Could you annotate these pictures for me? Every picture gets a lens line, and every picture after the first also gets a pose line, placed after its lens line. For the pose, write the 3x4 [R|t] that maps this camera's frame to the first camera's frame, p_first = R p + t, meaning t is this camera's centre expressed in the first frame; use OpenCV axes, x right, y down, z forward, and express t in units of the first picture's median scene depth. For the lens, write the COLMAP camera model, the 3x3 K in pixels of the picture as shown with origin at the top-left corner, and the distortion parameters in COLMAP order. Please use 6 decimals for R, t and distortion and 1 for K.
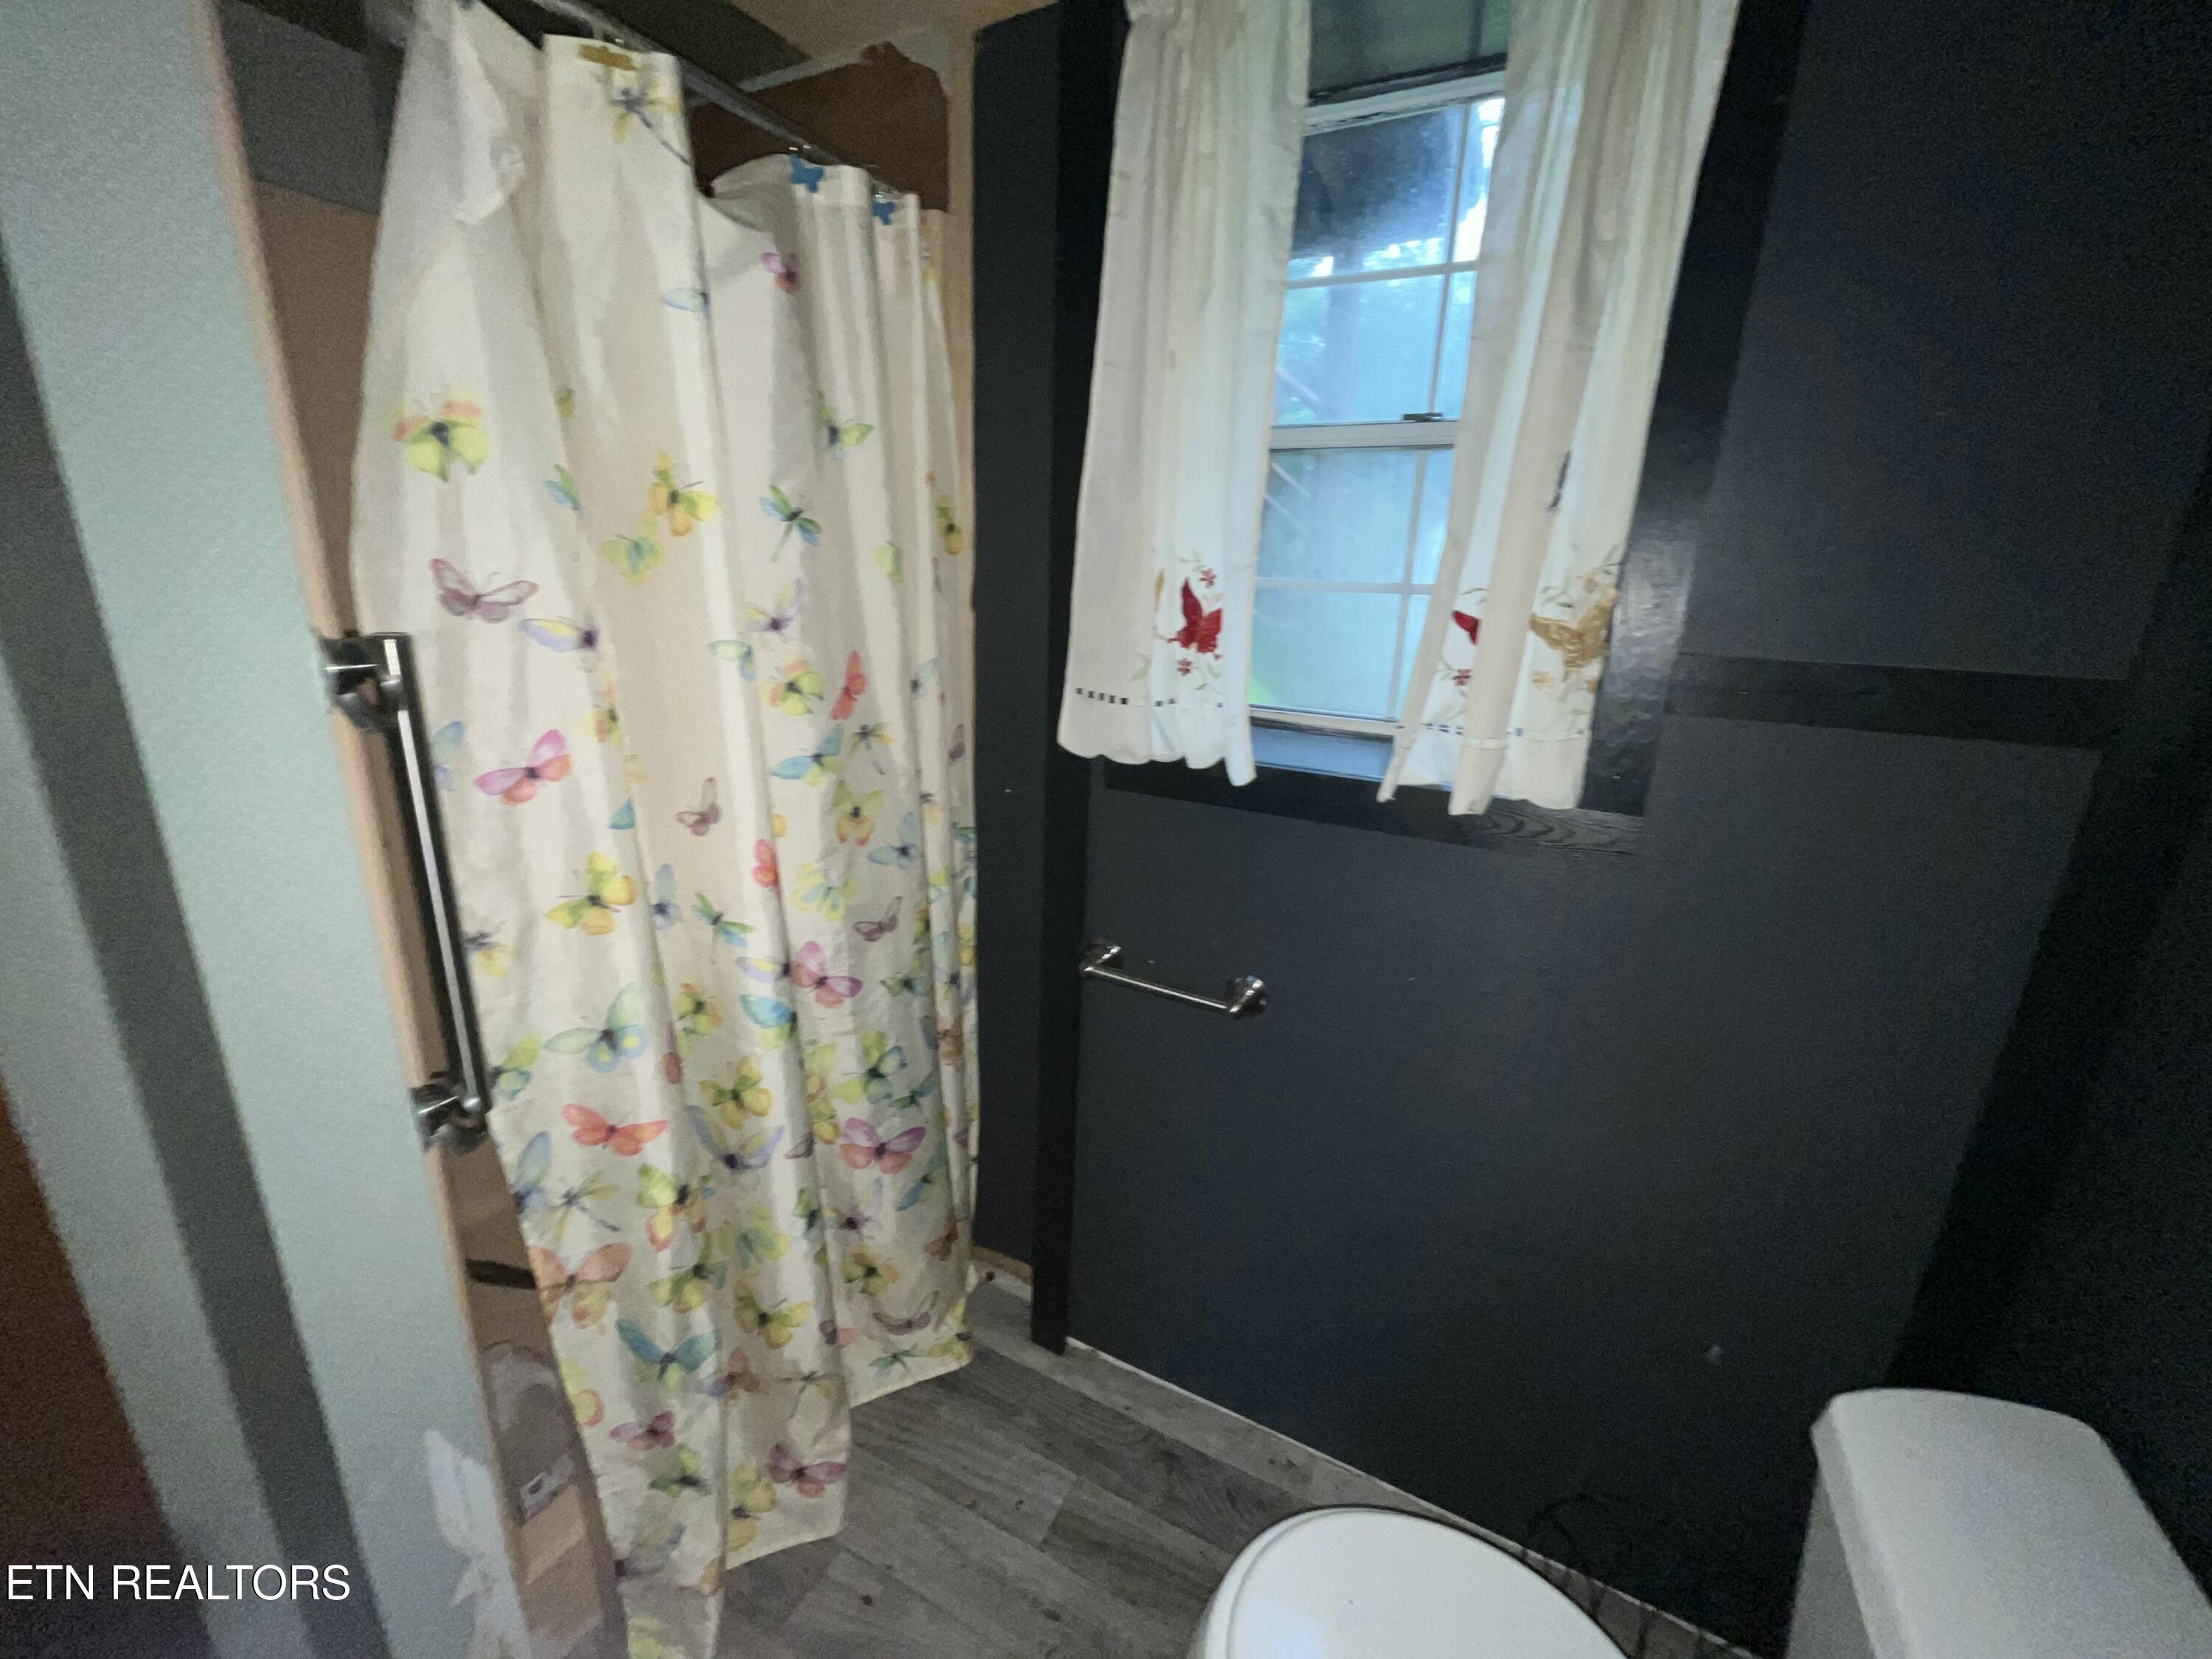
lens RADIAL K [[896.7, 0, 1107.8], [0, 896.7, 828.8], [0, 0, 1]] dist [-0.003033, -0.000205]
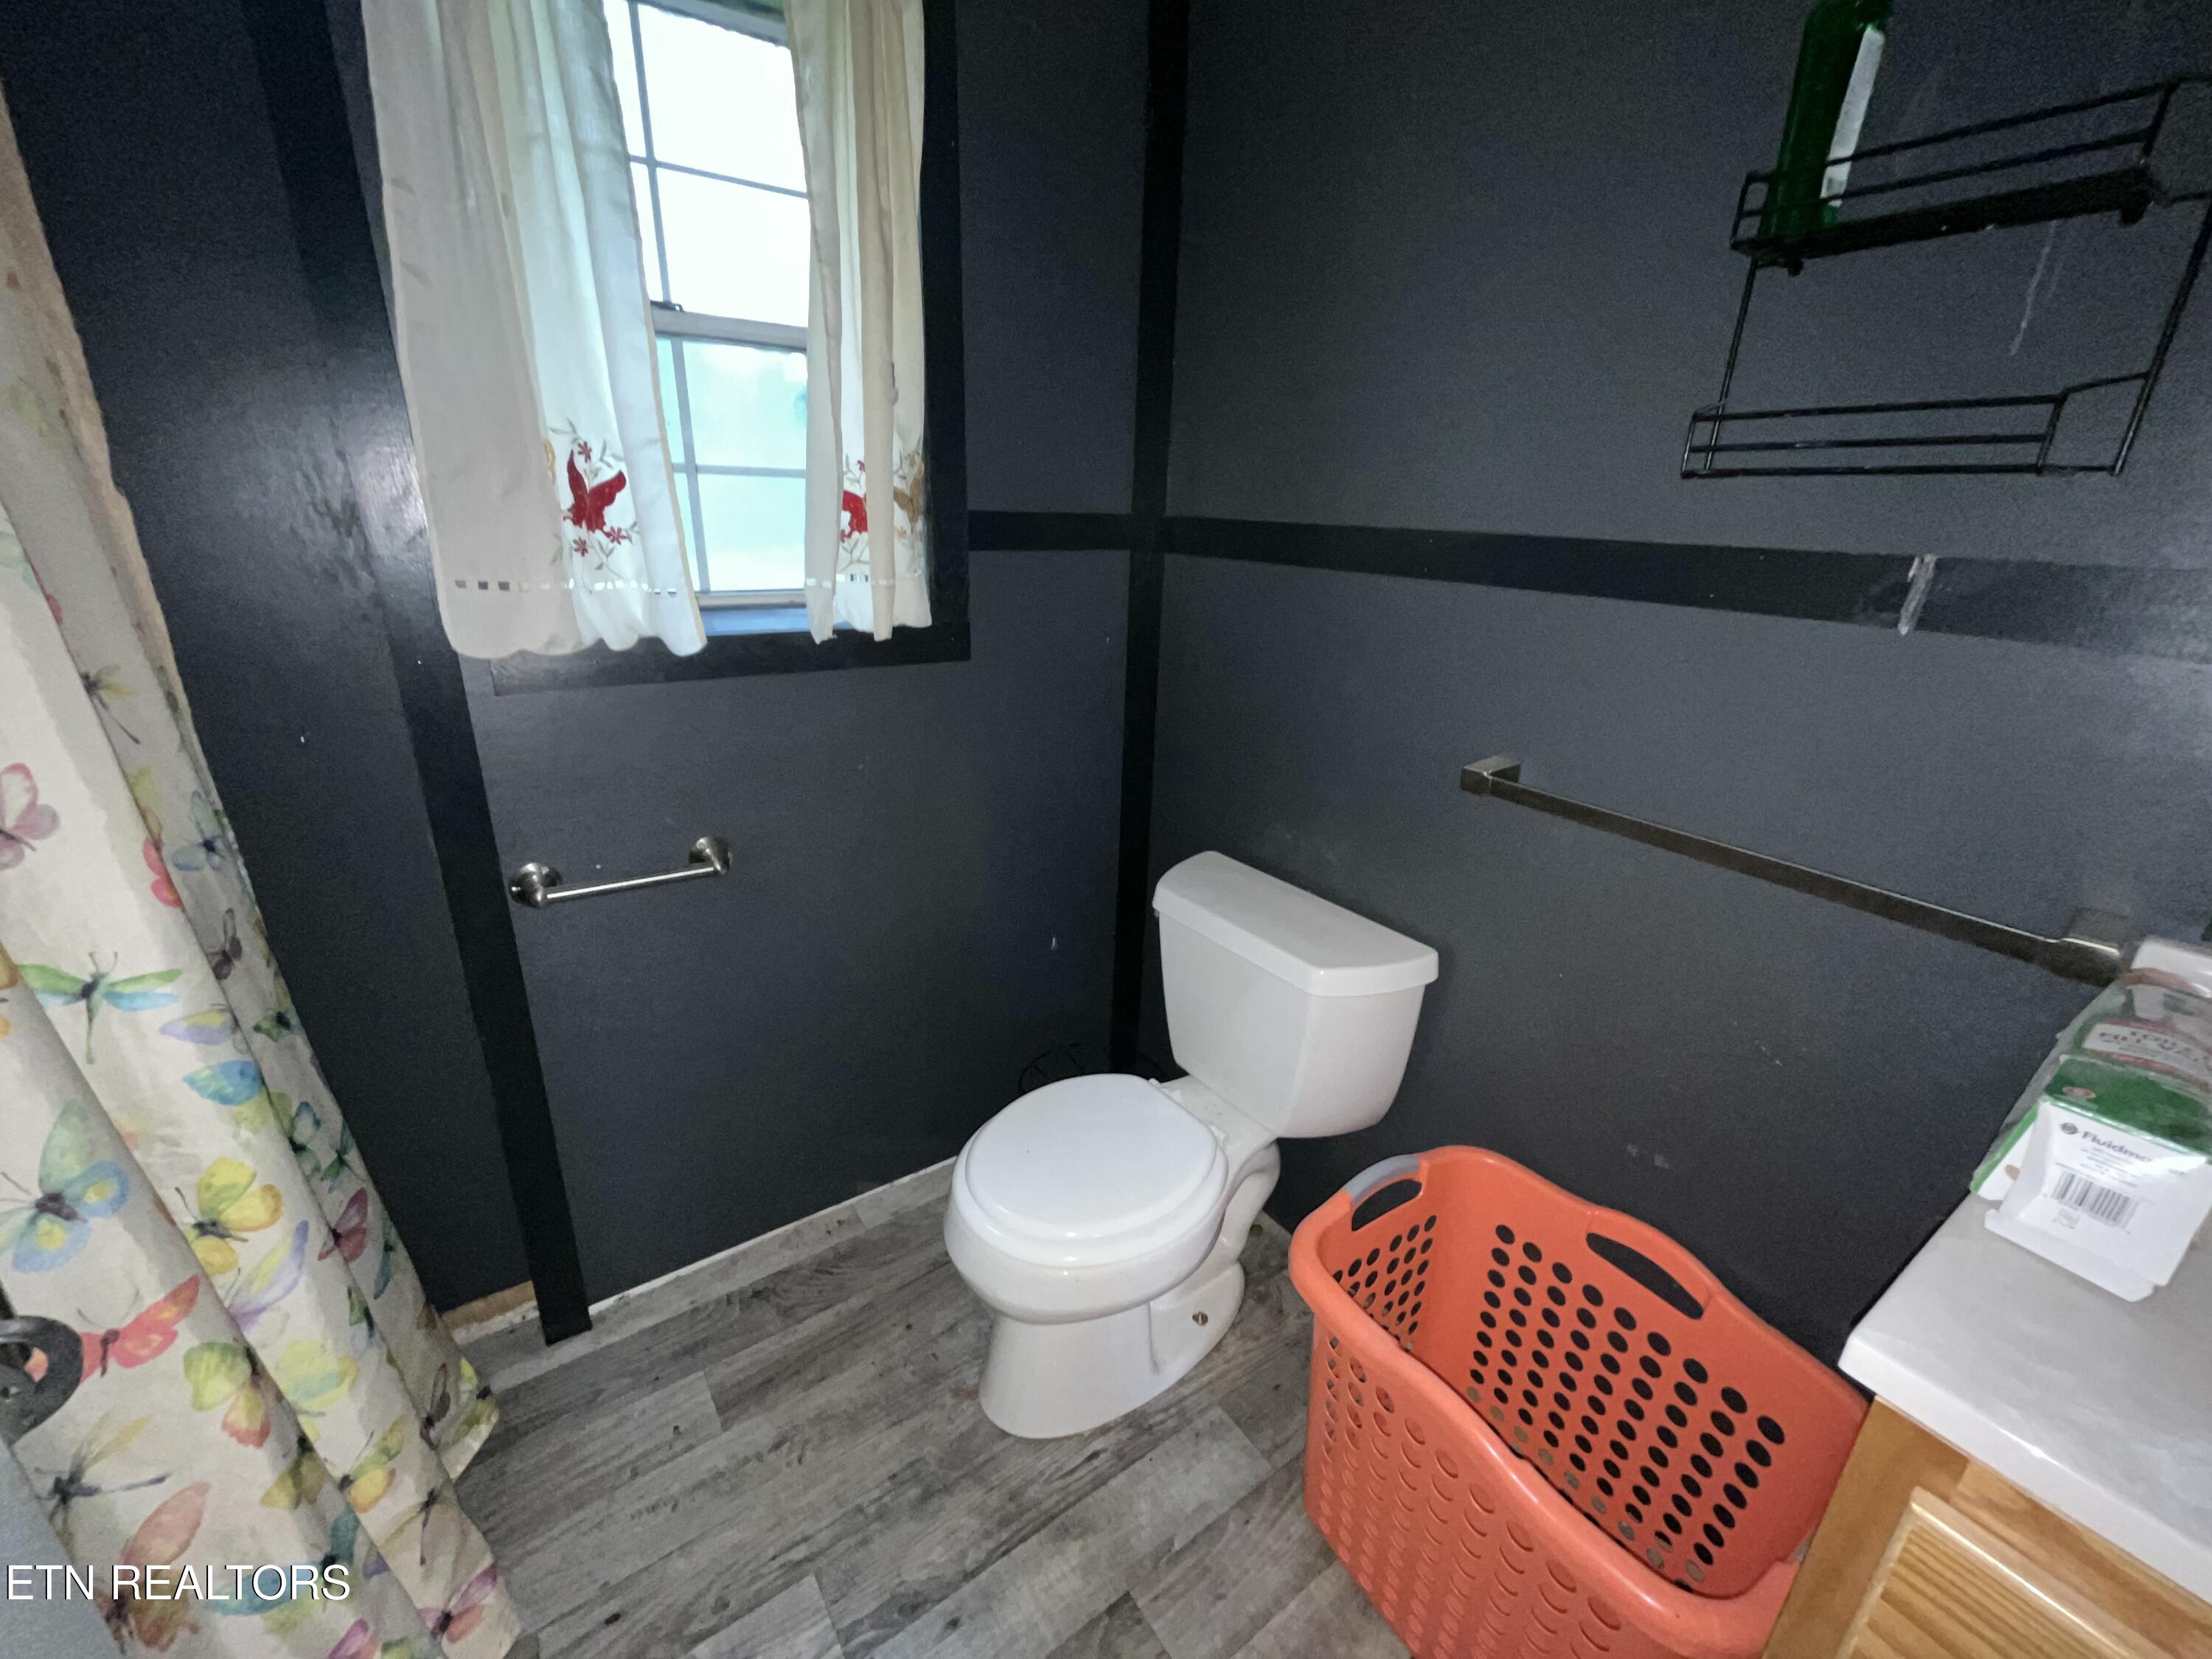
lens RADIAL K [[896.7, 0, 1110.0], [0, 896.7, 829.7], [0, 0, 1]] dist [-0.003033, -0.000205]
pose [[0.452218, -0.320319, 0.832403, -0.491491], [0.230697, 0.943532, 0.237753, 0.008961], [-0.861556, 0.084516, 0.500579, 0.041939]]
